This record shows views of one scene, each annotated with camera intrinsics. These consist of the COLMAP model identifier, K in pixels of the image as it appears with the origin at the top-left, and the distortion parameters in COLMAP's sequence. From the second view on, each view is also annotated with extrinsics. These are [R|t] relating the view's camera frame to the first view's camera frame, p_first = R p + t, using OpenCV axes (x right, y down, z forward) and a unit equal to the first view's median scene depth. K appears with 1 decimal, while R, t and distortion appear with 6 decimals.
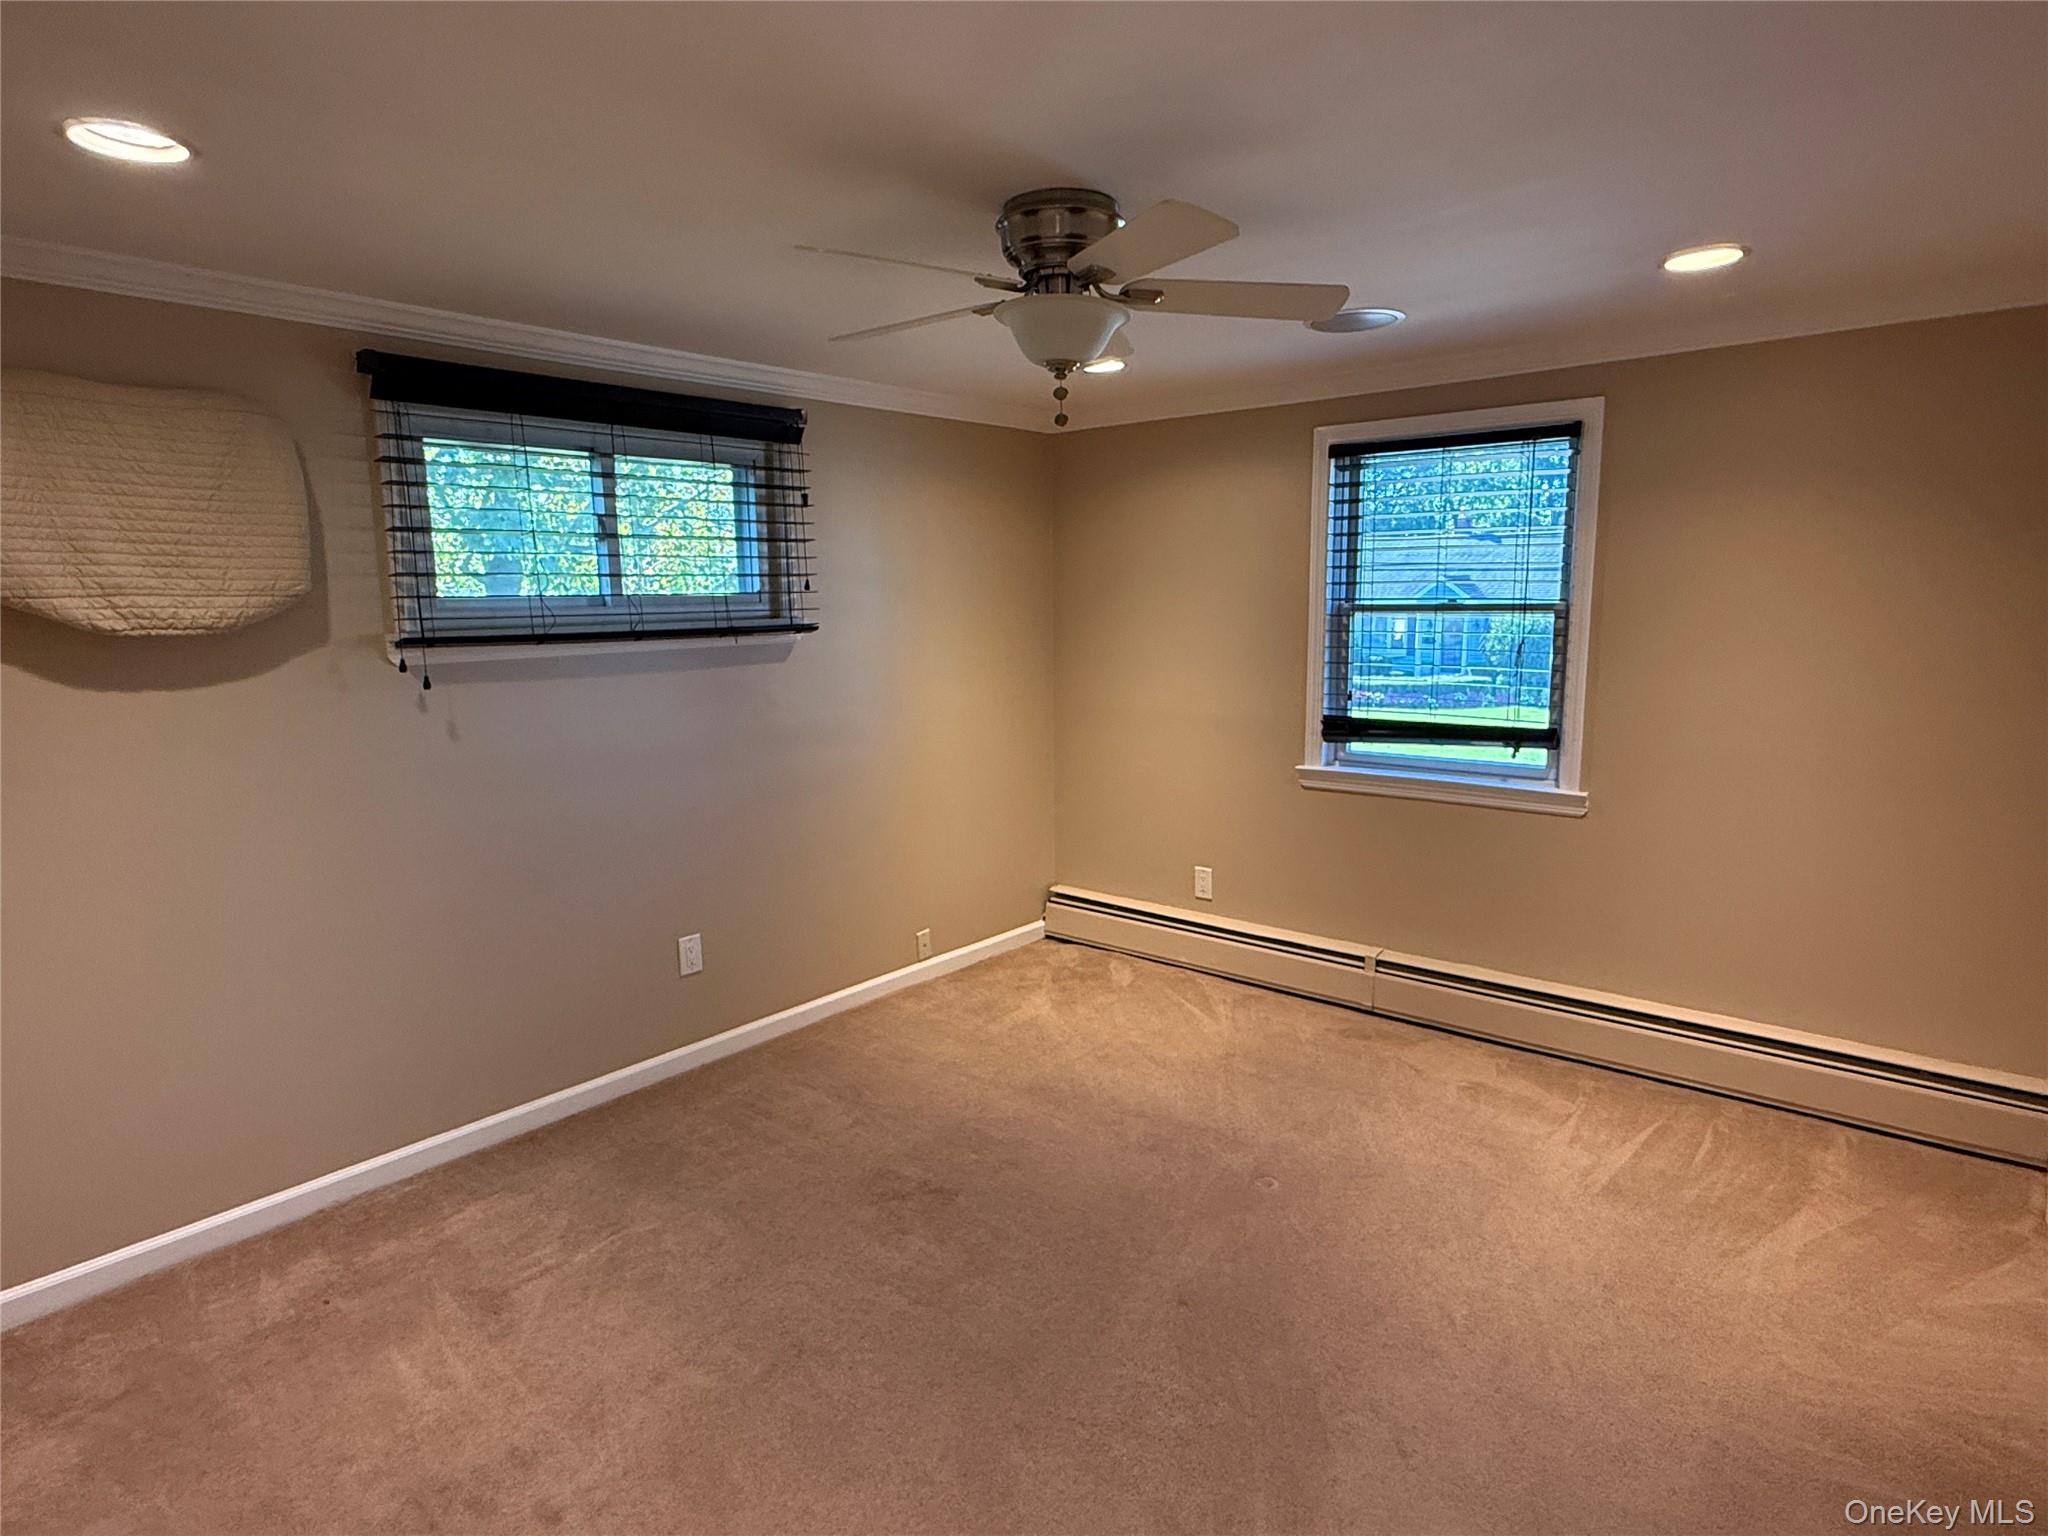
lens RADIAL K [[1157.8, 0, 1028.1], [0, 1157.8, 794.6], [0, 0, 1]] dist [0.000348, -0.000111]
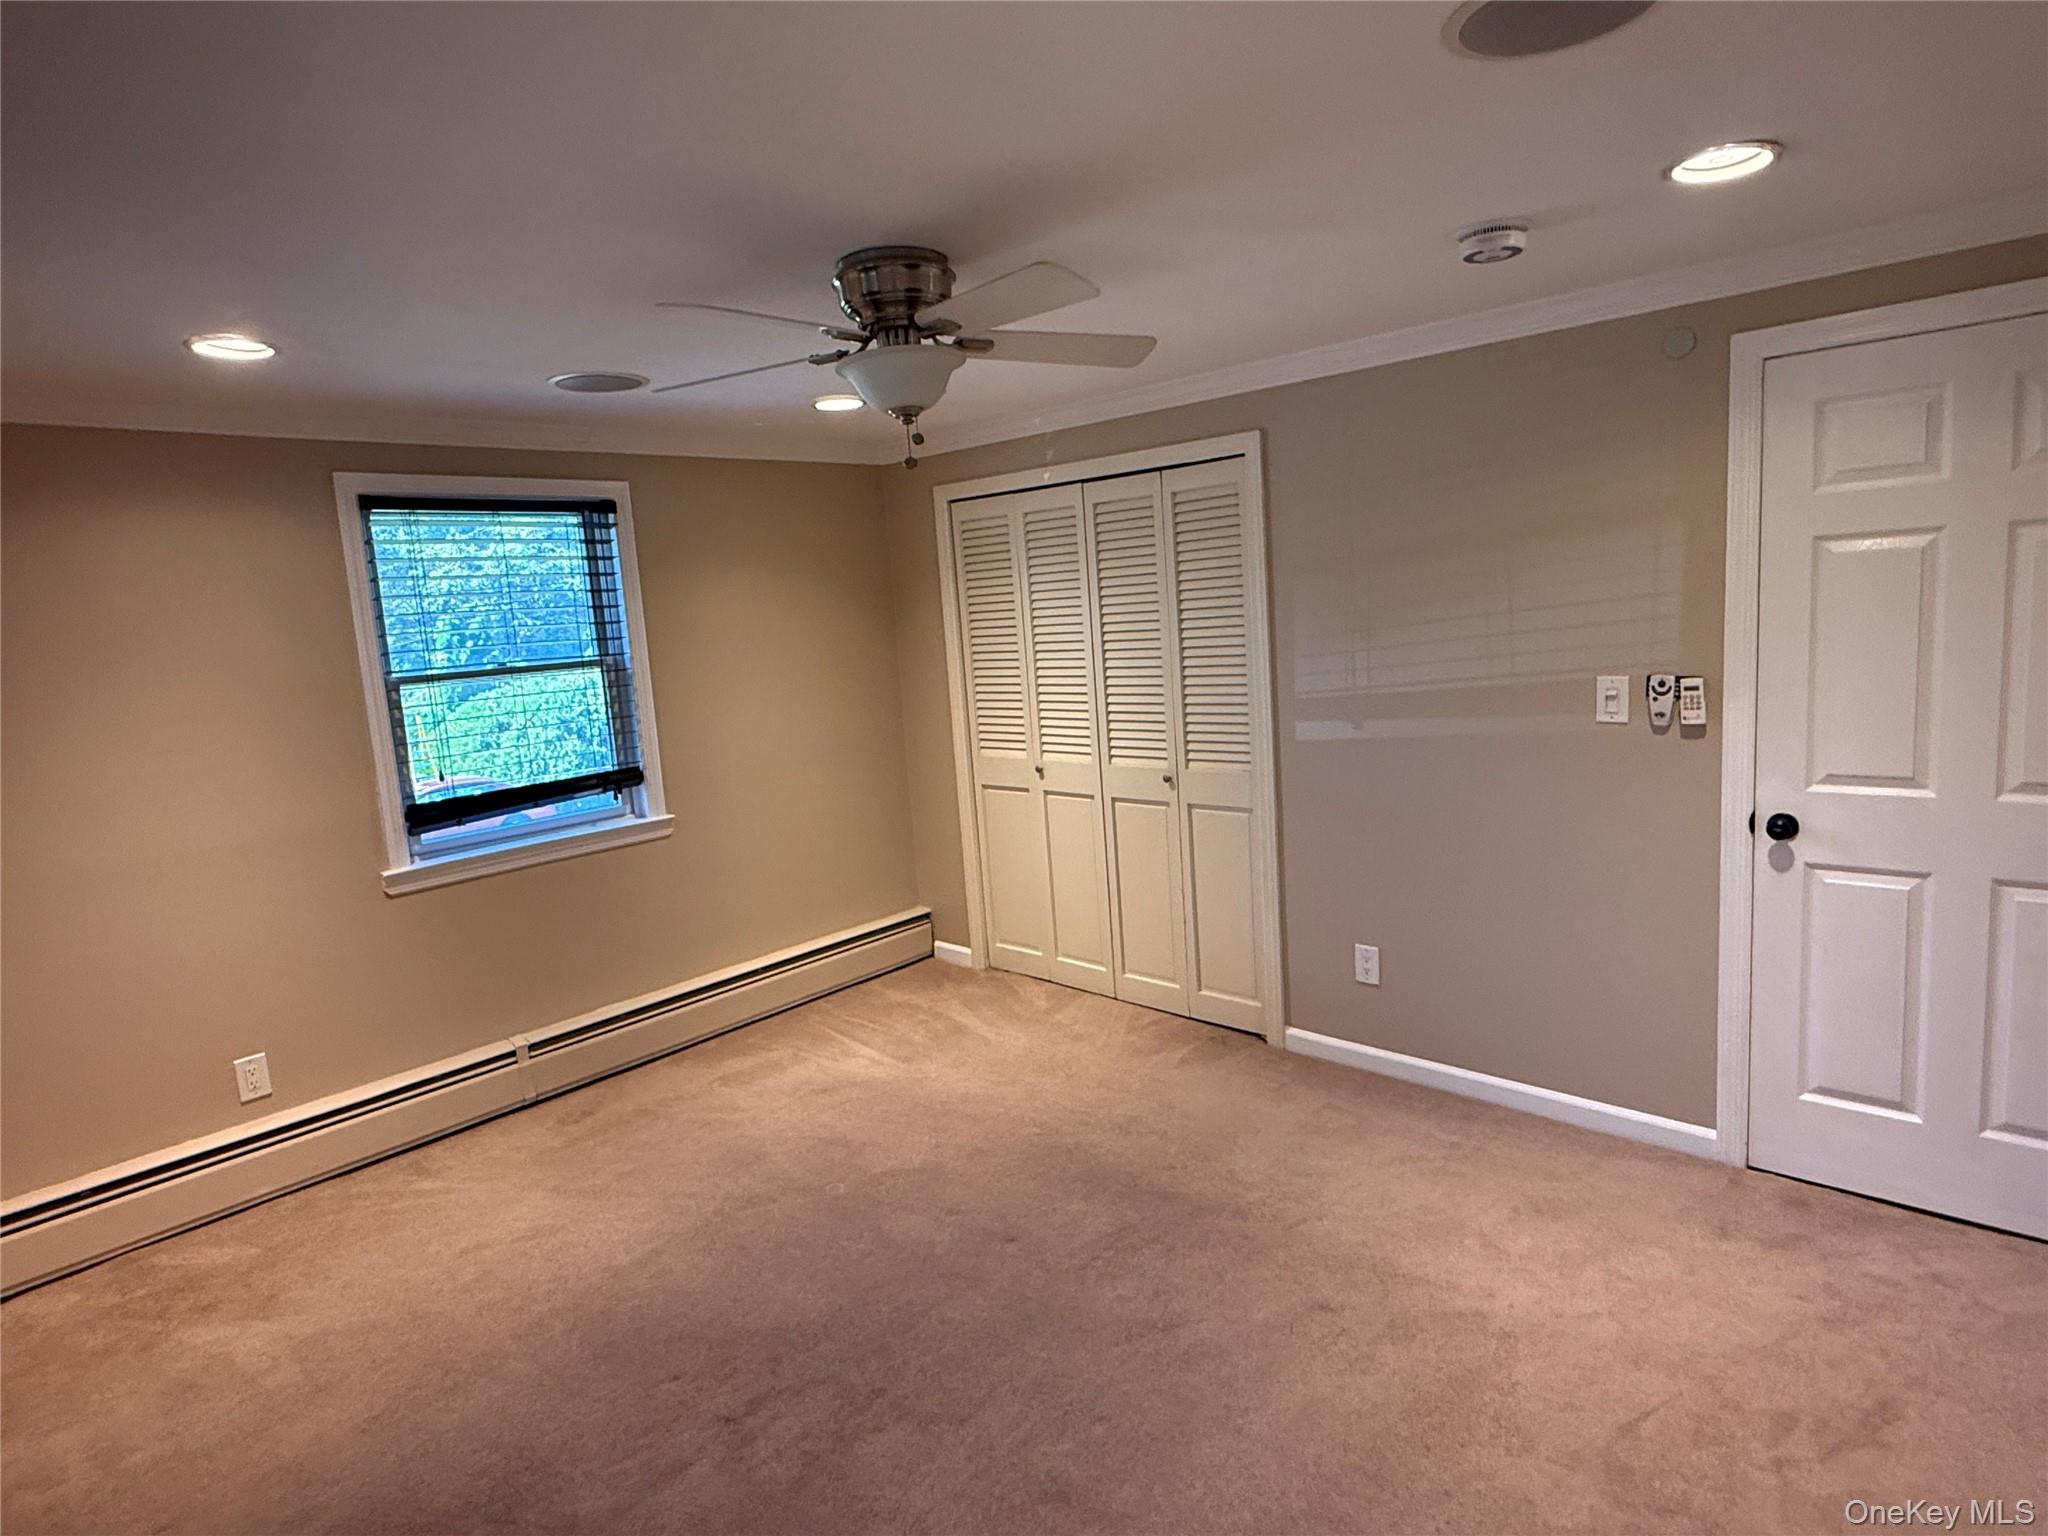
lens RADIAL K [[1147.6, 0, 1024.0], [0, 1147.6, 768.0], [0, 0, 1]] dist [0.003165, 0.001424]
pose [[0.039378, -0.133370, 0.990284, -0.627368], [0.243946, 0.962348, 0.119907, -0.095336], [-0.968989, 0.236854, 0.070430, 0.541185]]
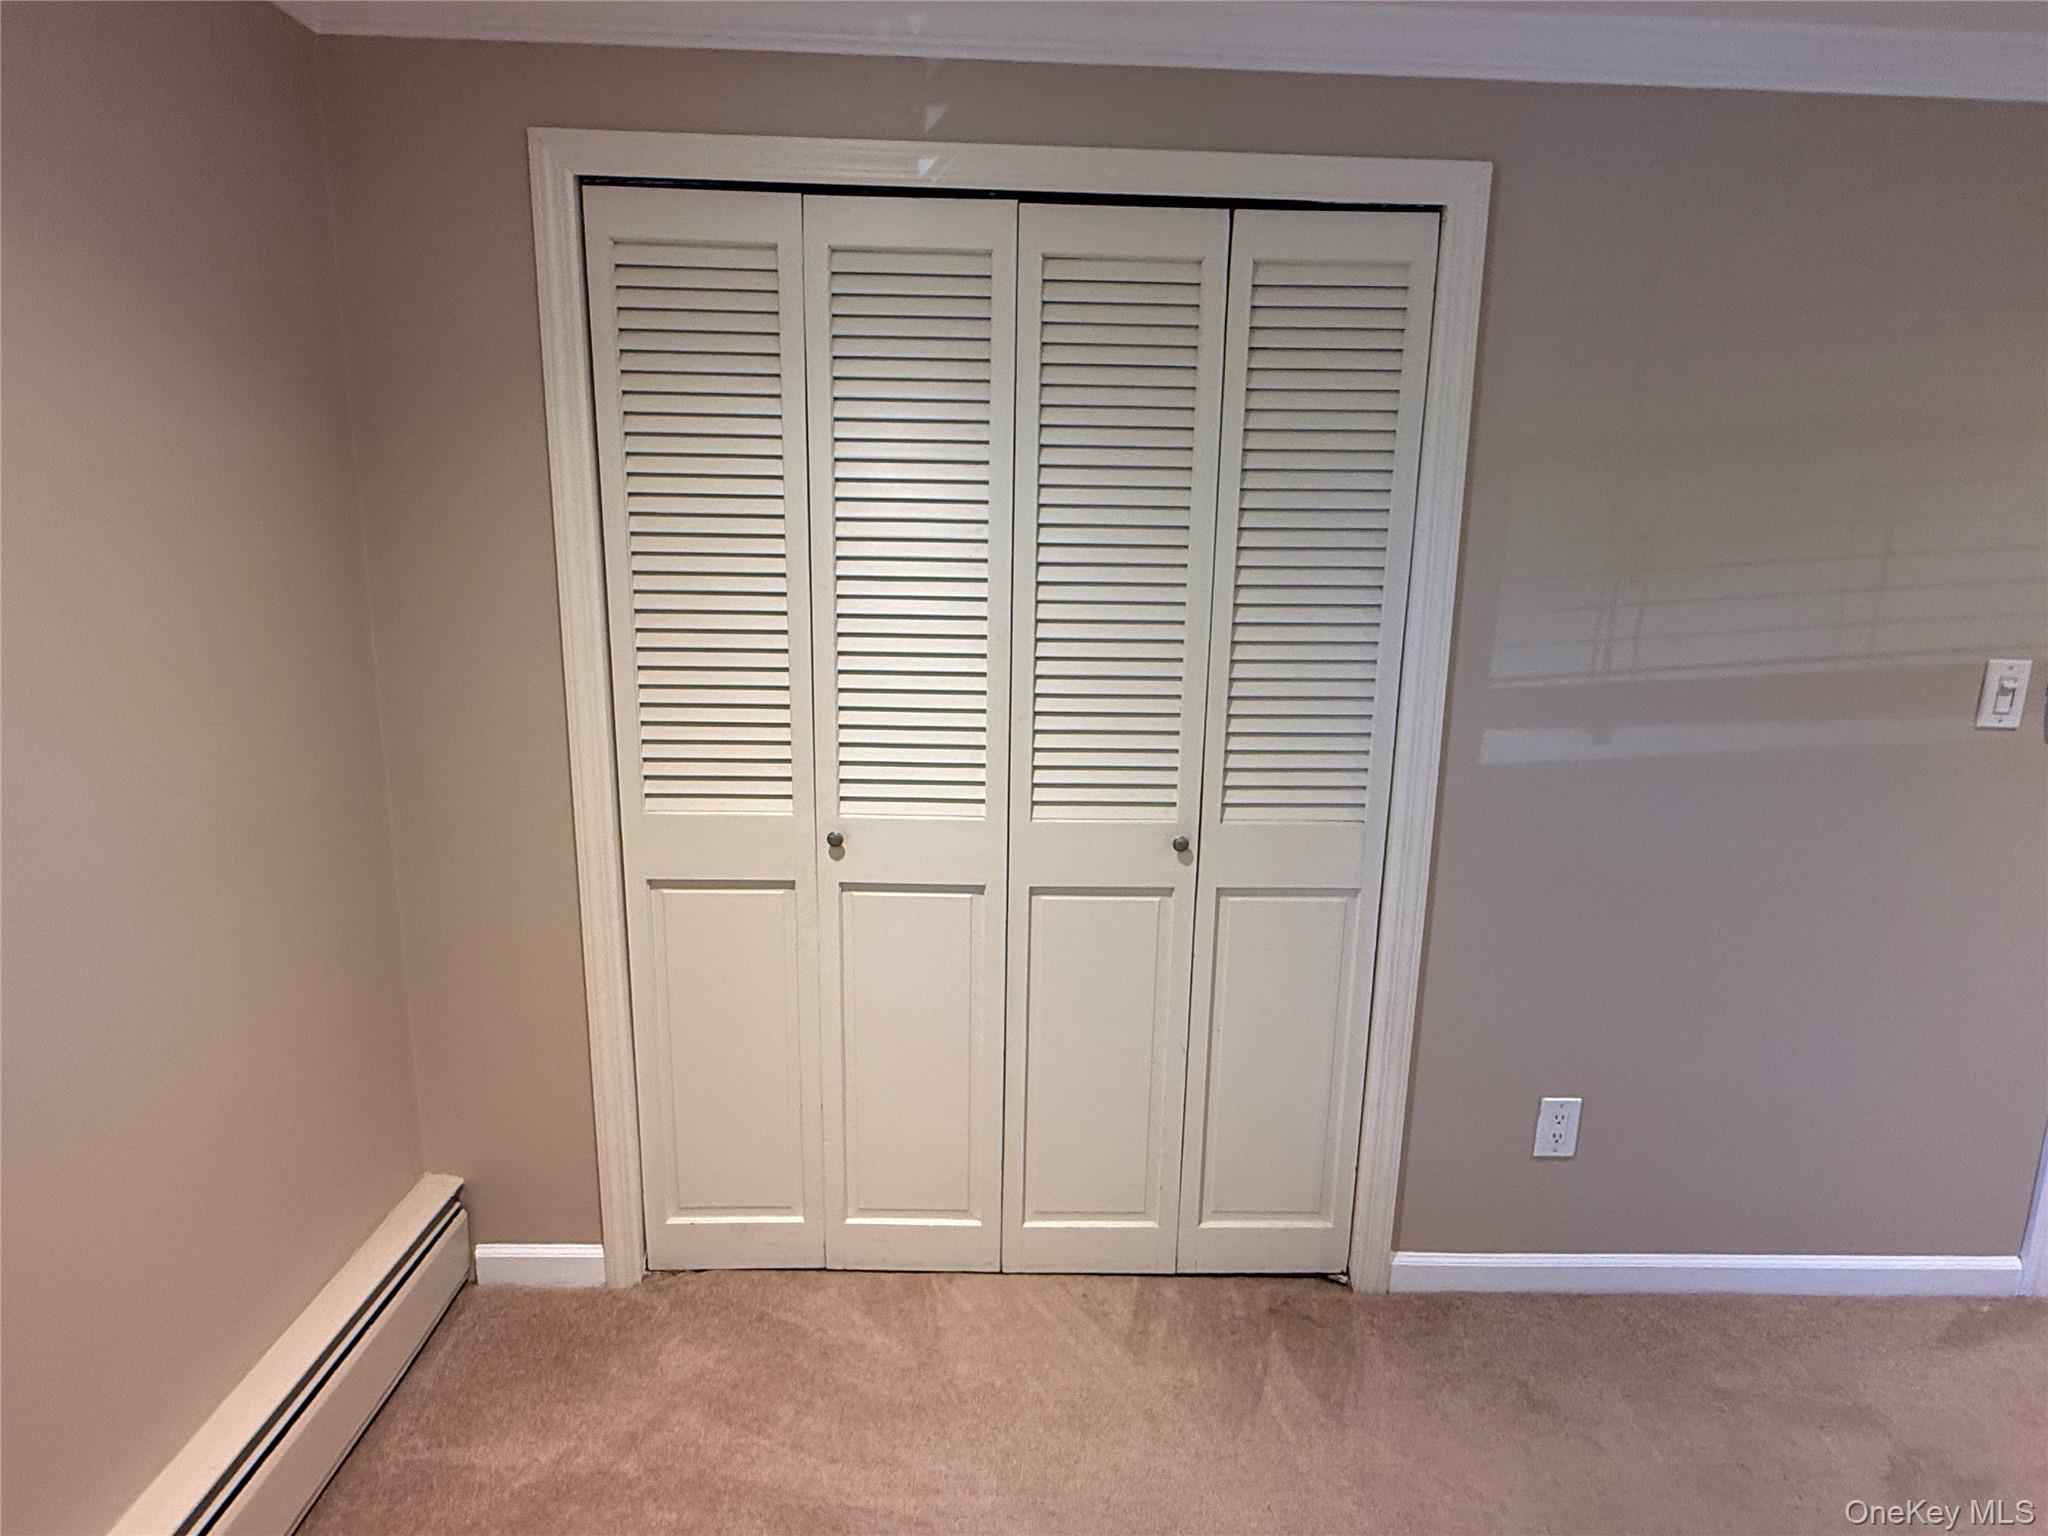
lens RADIAL K [[1147.6, 0, 1024.0], [0, 1147.6, 768.0], [0, 0, 1]] dist [0.003165, 0.001424]
pose [[-0.681818, -0.152965, 0.715350, 0.124110], [0.118749, 0.941779, 0.314566, -0.139532], [-0.721819, 0.299423, -0.623957, 0.880465]]
